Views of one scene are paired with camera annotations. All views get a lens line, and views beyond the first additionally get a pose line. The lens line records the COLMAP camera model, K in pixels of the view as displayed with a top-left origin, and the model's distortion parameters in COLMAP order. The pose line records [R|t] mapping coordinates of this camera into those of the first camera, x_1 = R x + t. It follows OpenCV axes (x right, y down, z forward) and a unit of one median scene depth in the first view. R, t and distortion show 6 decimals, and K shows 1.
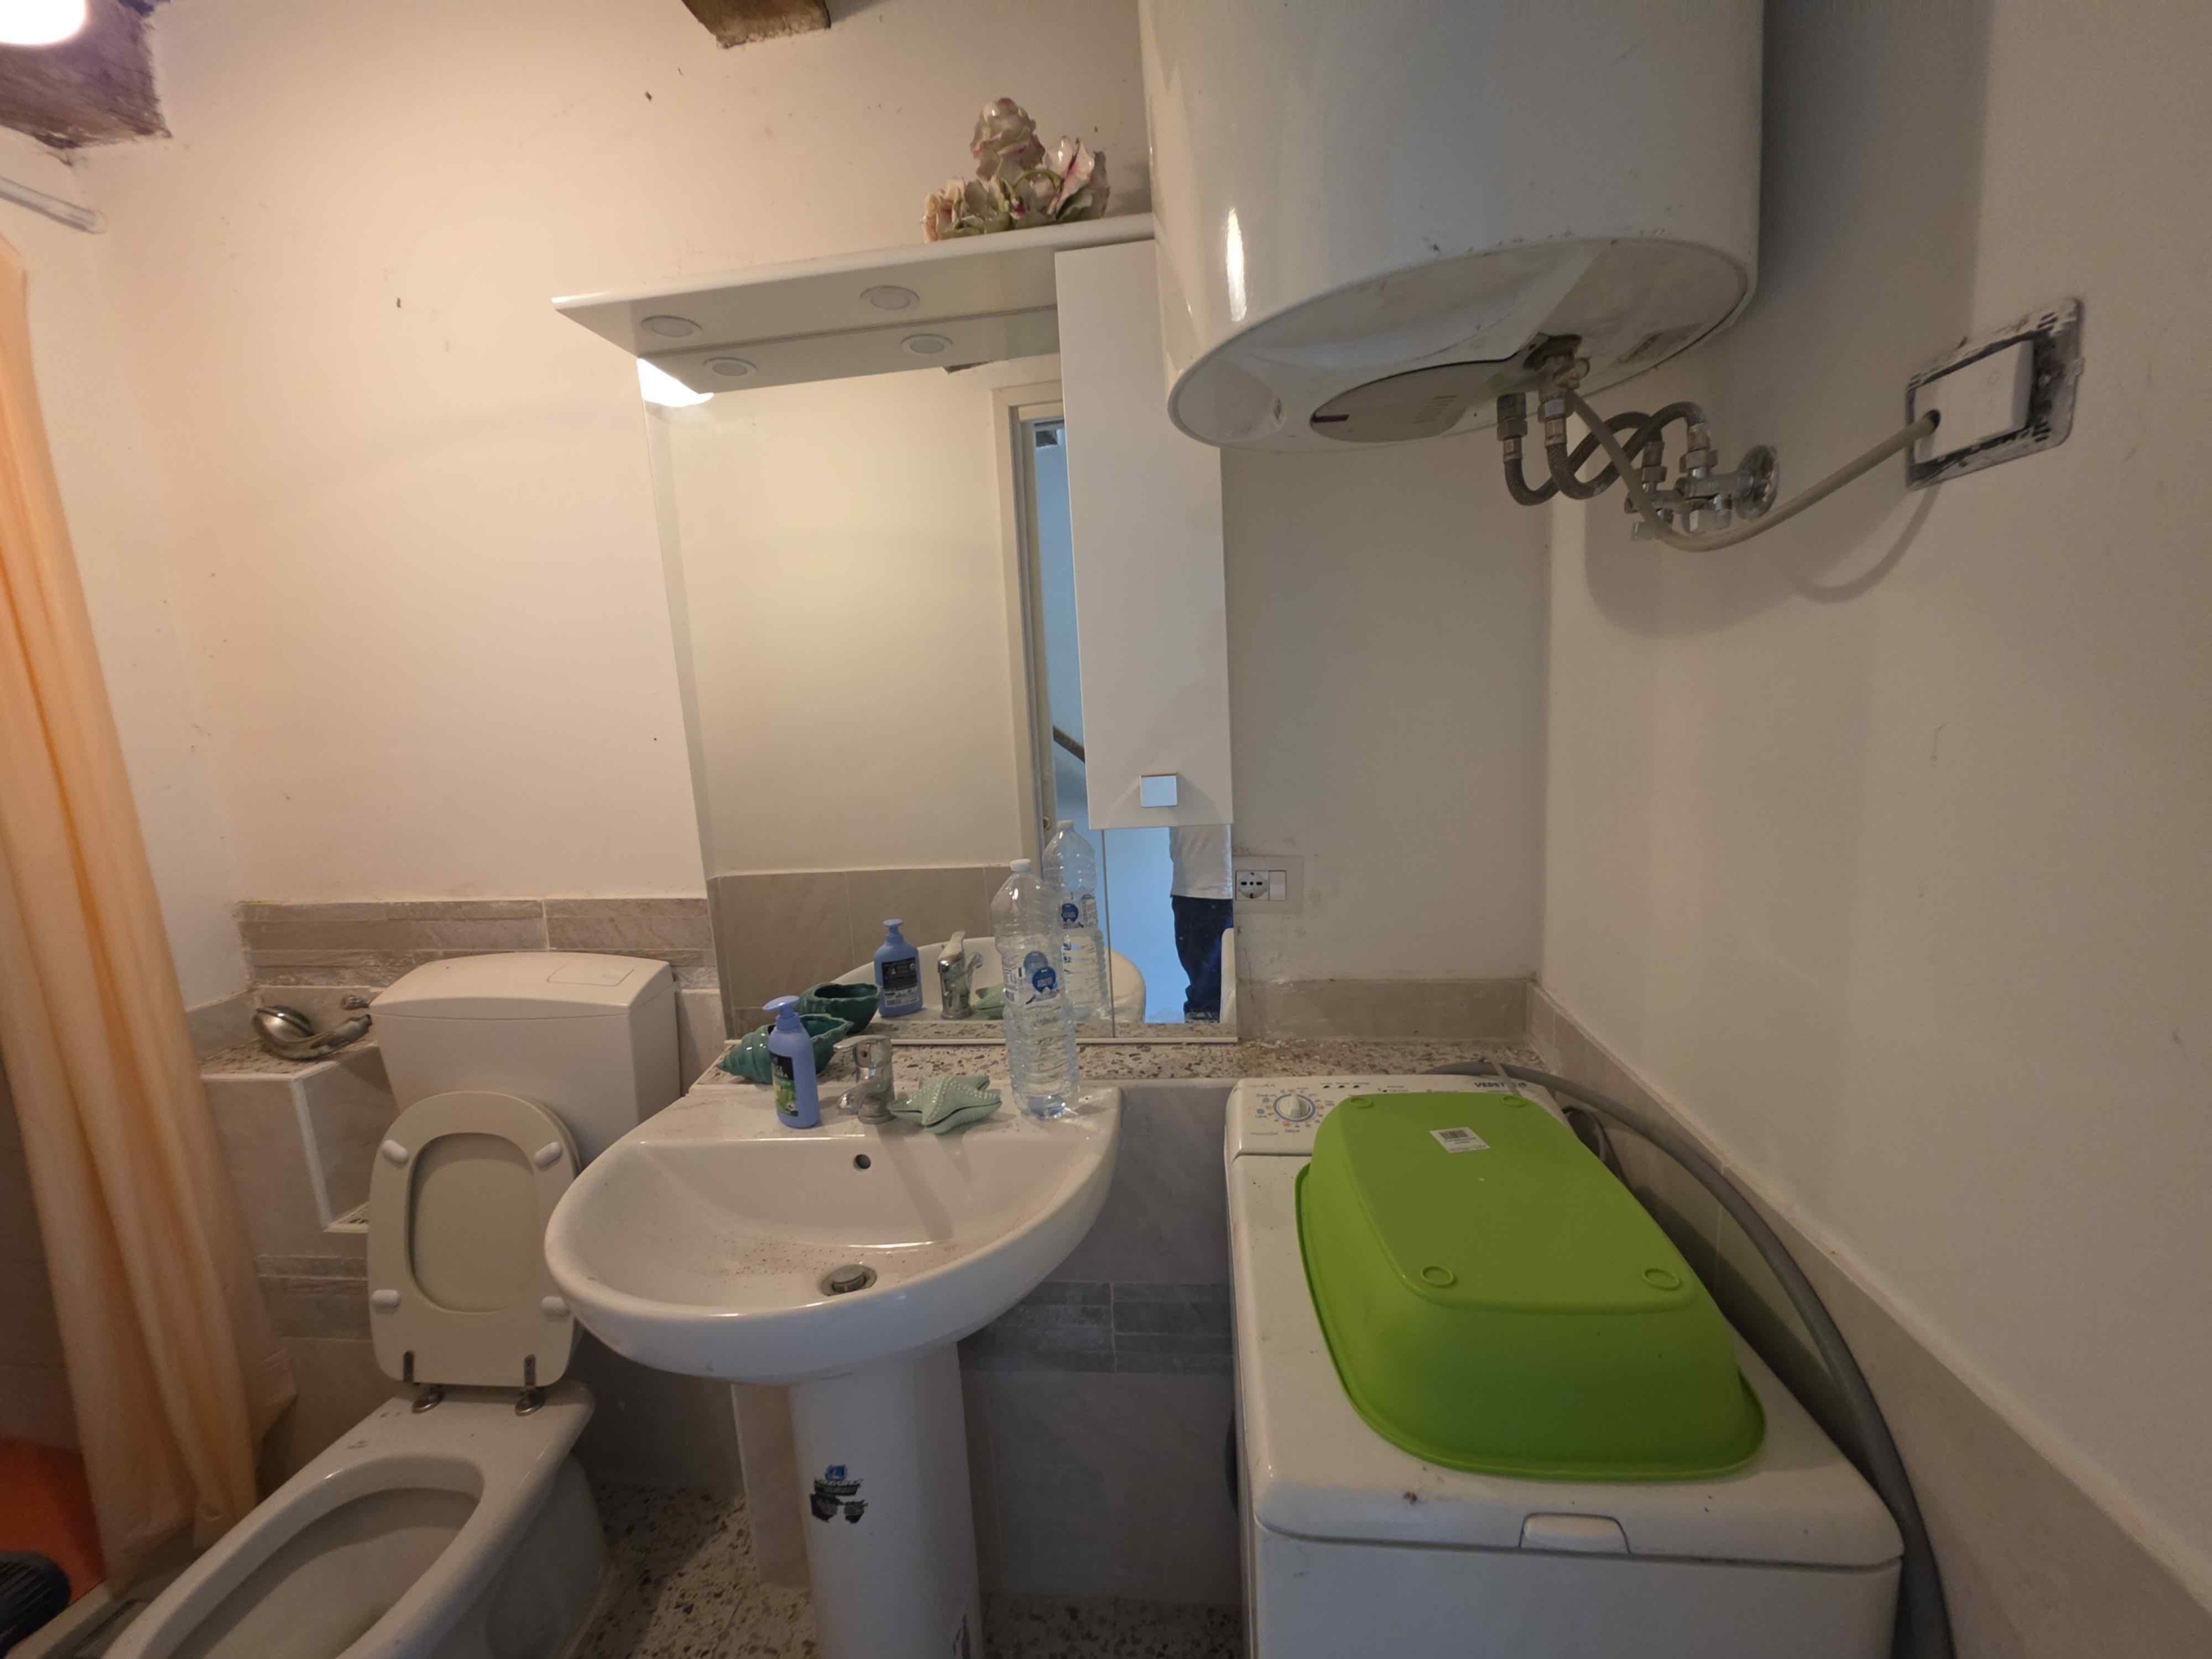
lens RADIAL K [[883.7, 0, 1103.3], [0, 883.7, 846.0], [0, 0, 1]] dist [-0.003737, -0.000620]
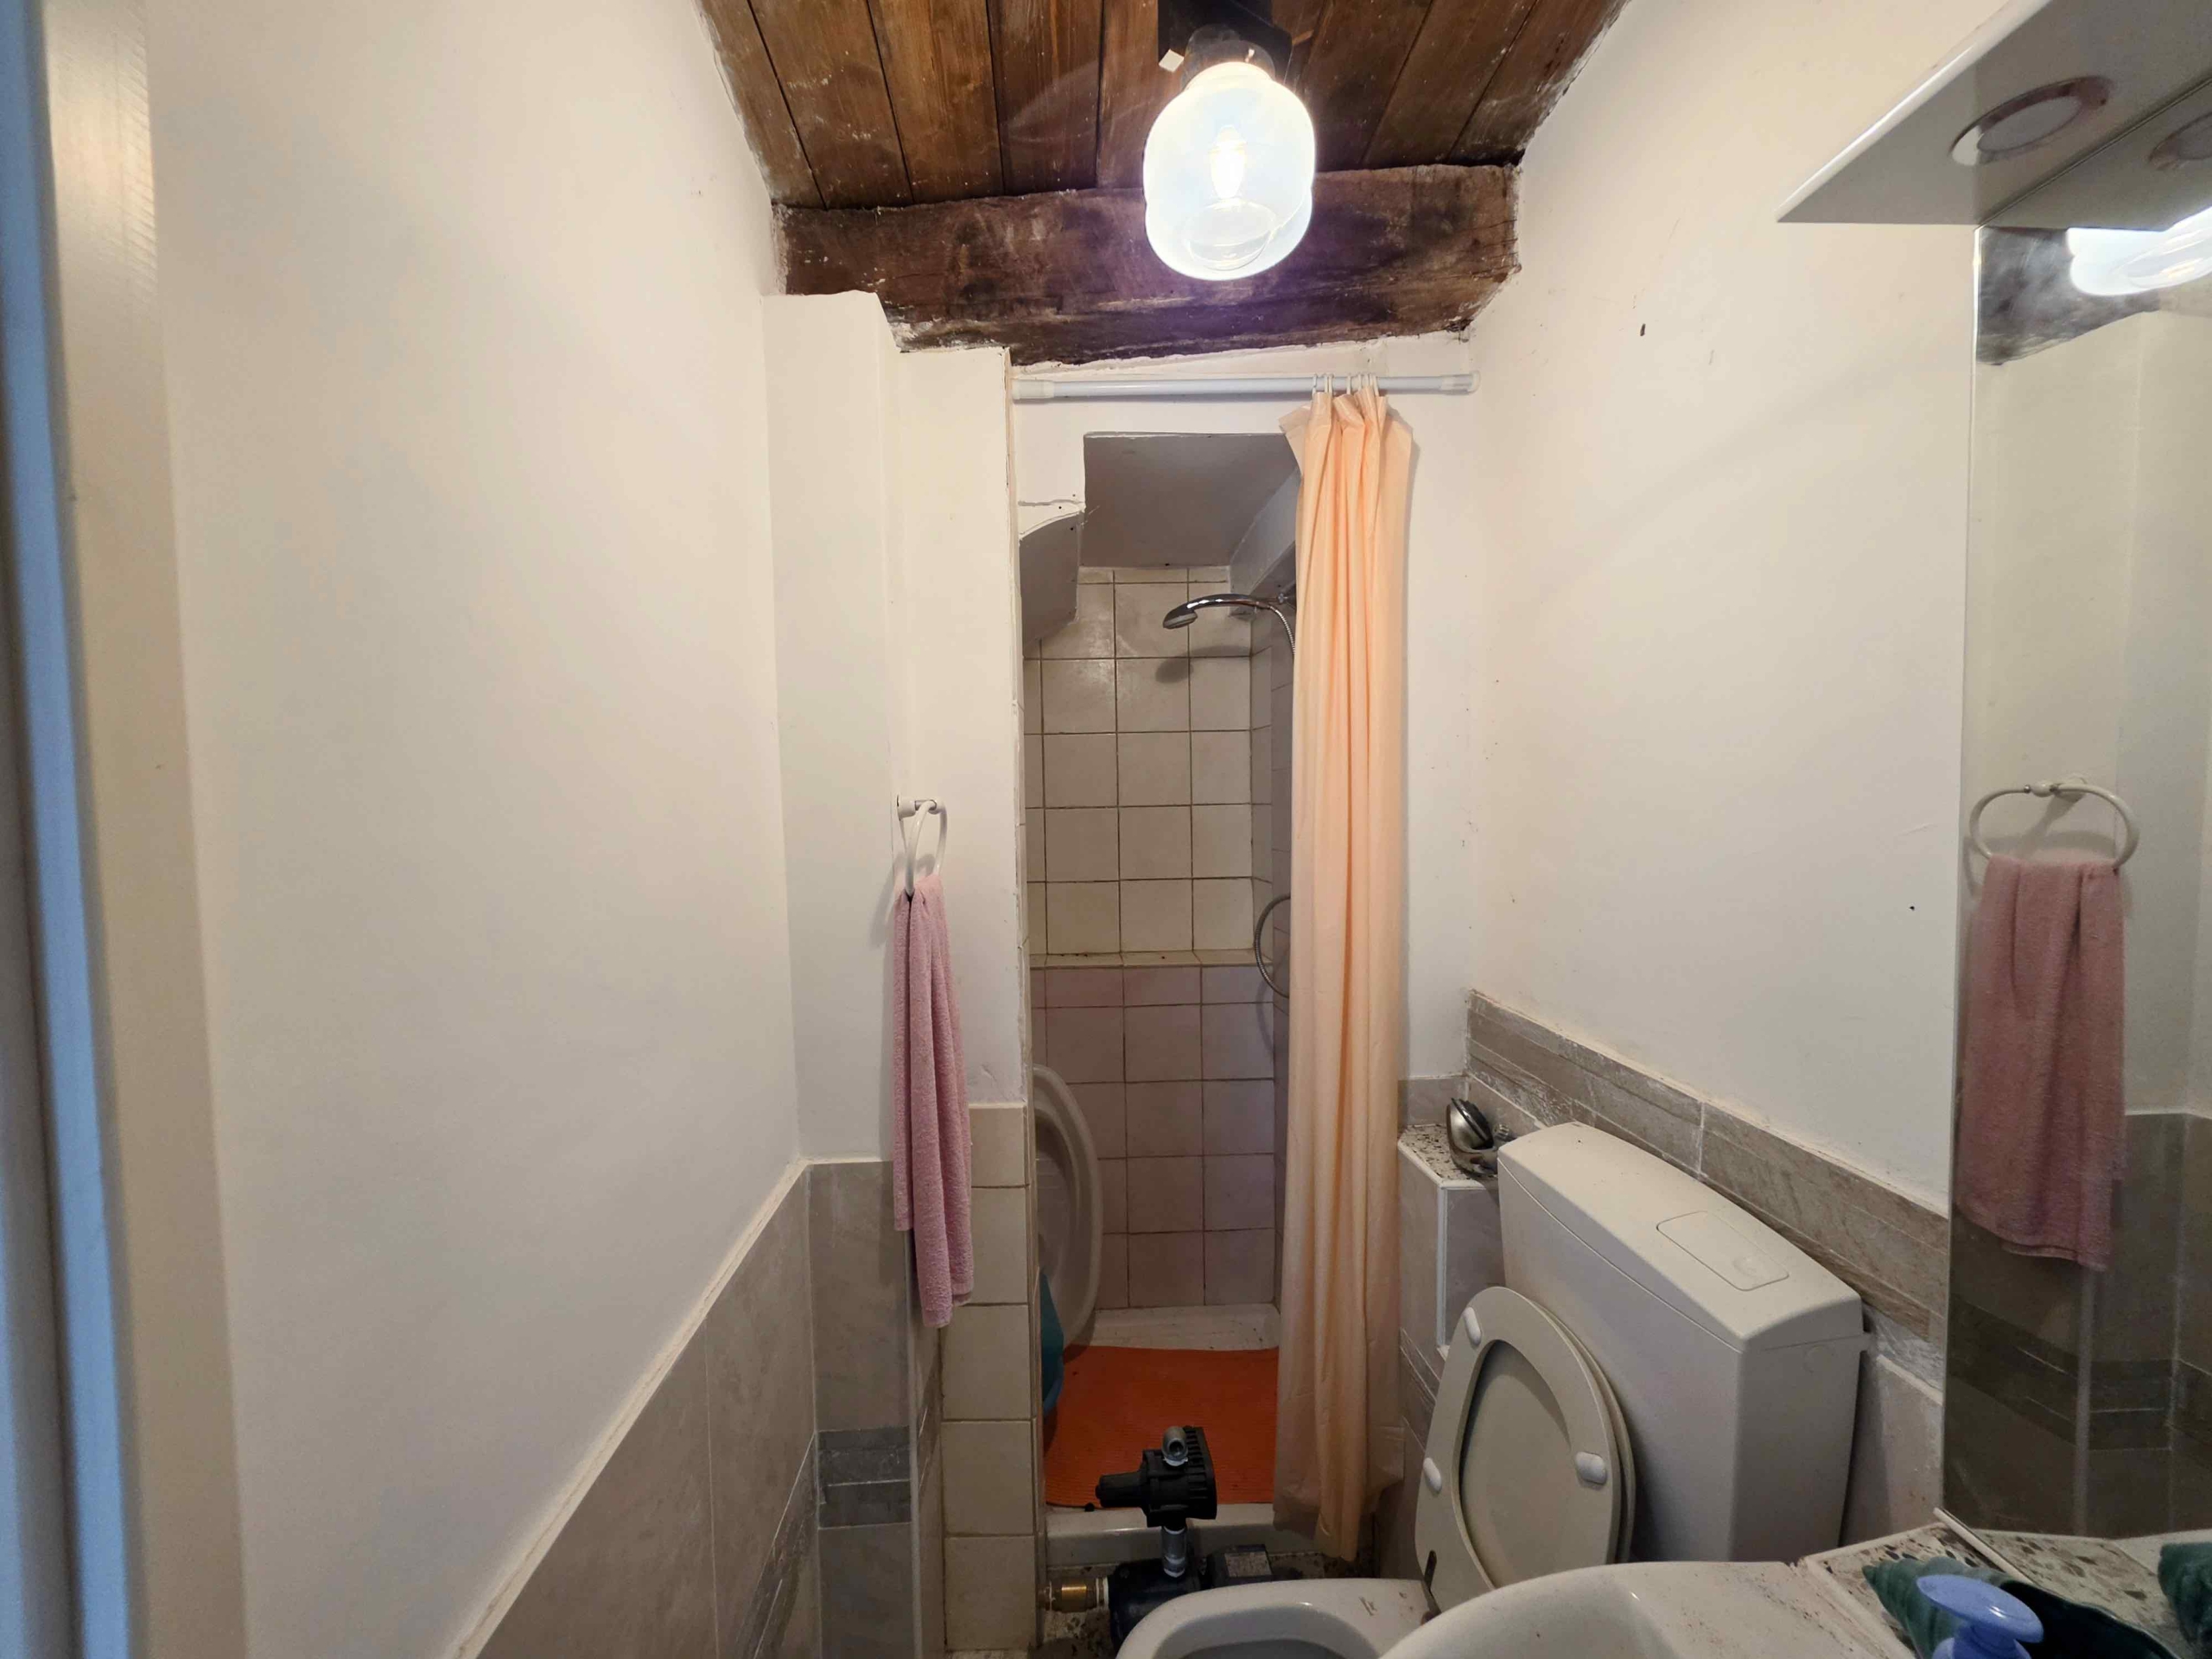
lens RADIAL K [[883.7, 0, 1108.3], [0, 883.7, 844.6], [0, 0, 1]] dist [-0.003737, -0.000620]
pose [[0.170663, 0.093624, -0.980871, -0.048942], [-0.159276, 0.985005, 0.066306, -0.113426], [0.972371, 0.144913, 0.183016, 0.388130]]
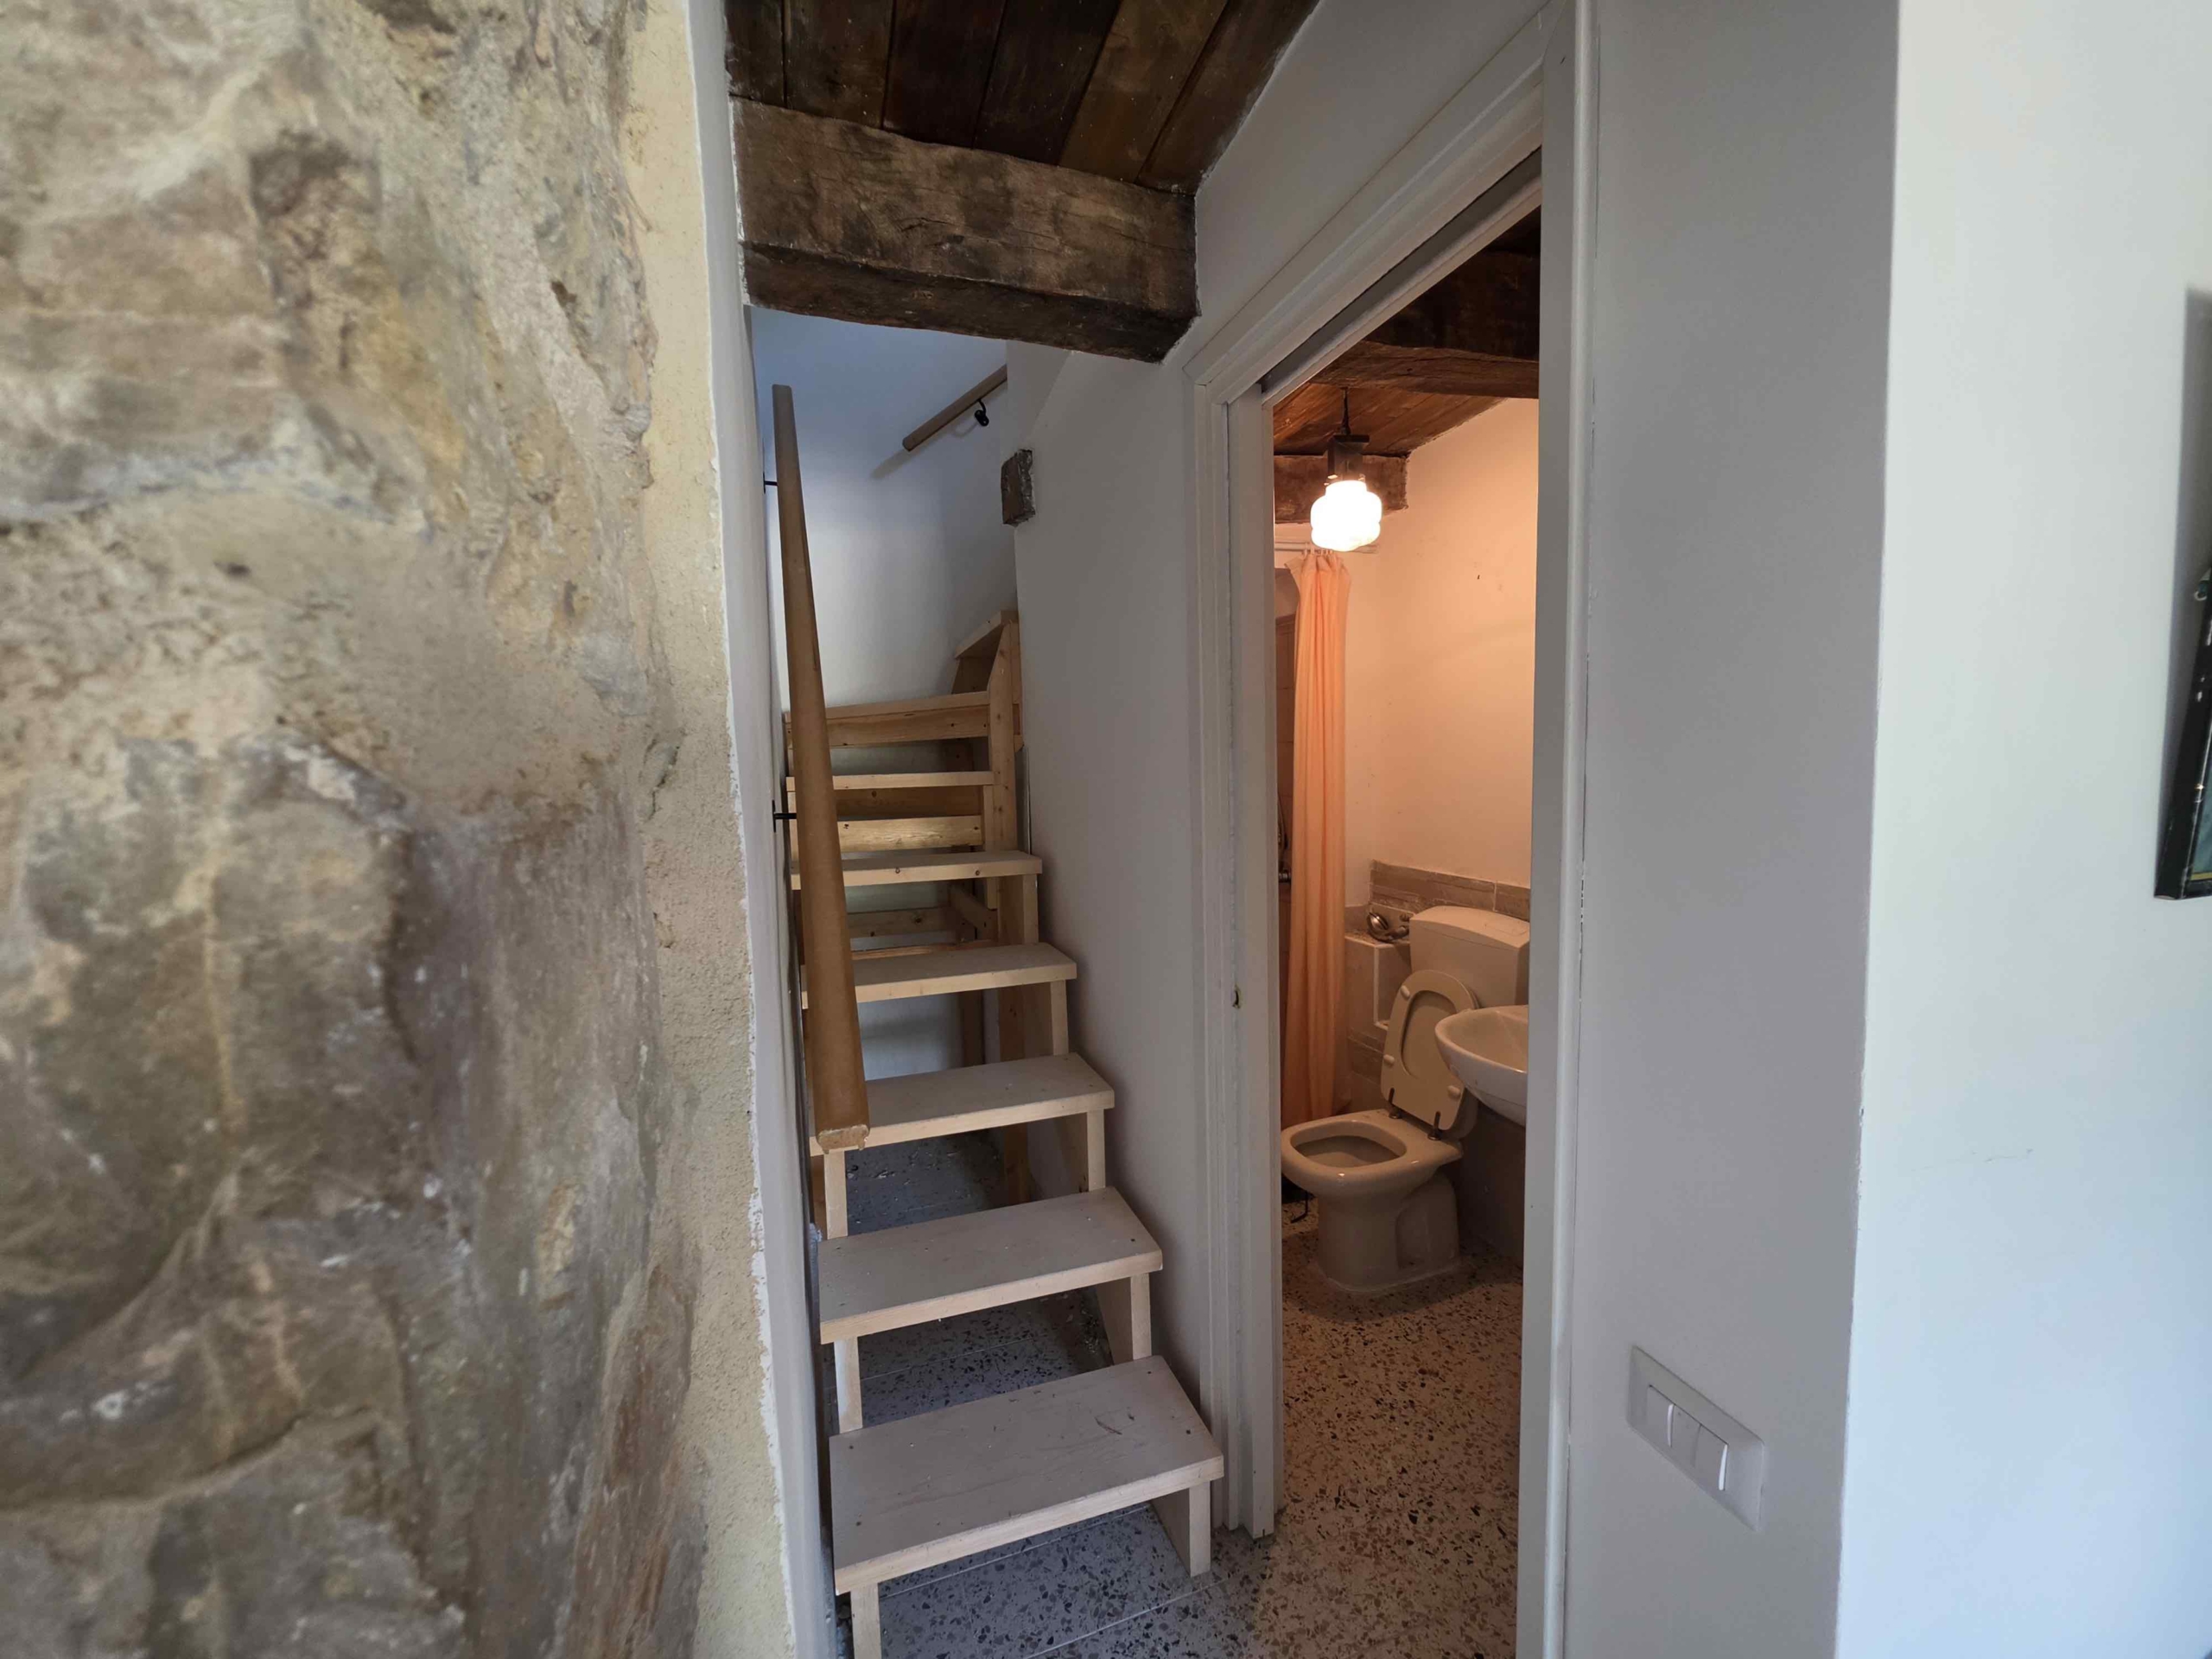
lens RADIAL K [[883.7, 0, 1101.7], [0, 883.7, 851.0], [0, 0, 1]] dist [-0.003737, -0.000620]
pose [[0.446764, 0.134082, -0.884547, 0.585917], [-0.149341, 0.986010, 0.074033, -0.015910], [0.882099, 0.099024, 0.460538, -0.536399]]
